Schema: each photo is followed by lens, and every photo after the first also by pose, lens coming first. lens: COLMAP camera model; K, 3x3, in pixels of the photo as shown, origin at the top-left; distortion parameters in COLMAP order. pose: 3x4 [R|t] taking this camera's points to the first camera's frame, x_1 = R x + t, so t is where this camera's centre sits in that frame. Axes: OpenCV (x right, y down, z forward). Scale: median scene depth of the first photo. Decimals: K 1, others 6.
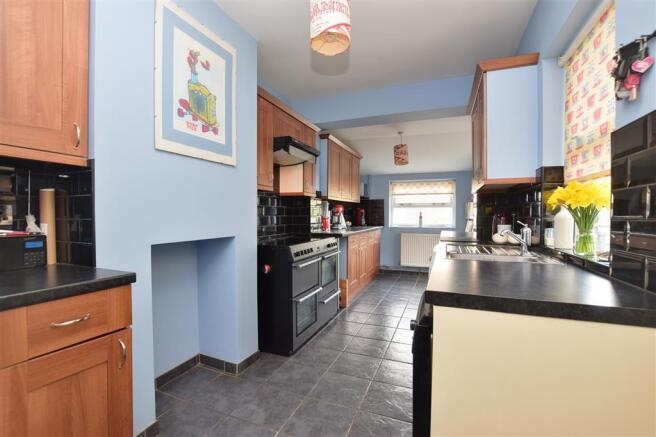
lens RADIAL K [[297.3, 0, 327.2], [0, 297.3, 216.0], [0, 0, 1]] dist [-0.017236, 0.001488]
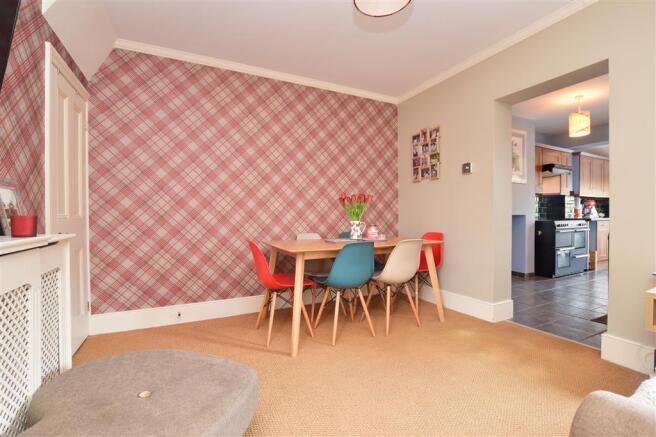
lens RADIAL K [[297.3, 0, 344.4], [0, 297.3, 215.1], [0, 0, 1]] dist [-0.017236, 0.001488]
pose [[0.775922, 0.000811, -0.630829, 0.014895], [-0.001905, 0.999998, -0.001058, 0.034623], [0.630826, 0.002023, 0.775921, -0.733283]]
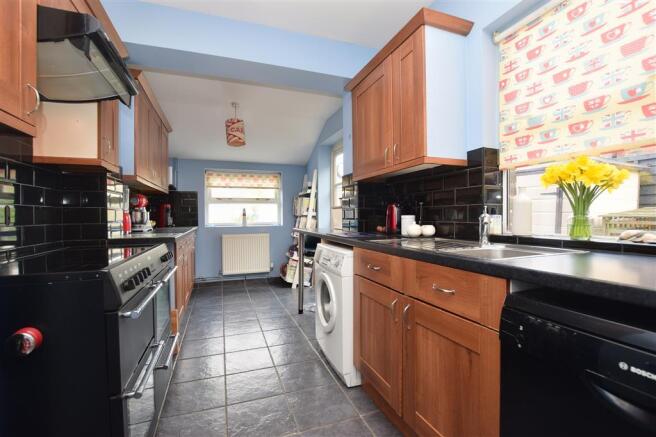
lens RADIAL K [[297.3, 0, 330.4], [0, 297.3, 217.5], [0, 0, 1]] dist [-0.017236, 0.001488]
pose [[0.739442, -0.009733, 0.673150, -0.092481], [0.011351, 0.999934, 0.001990, 0.016861], [-0.673125, 0.006170, 0.739503, 0.261129]]
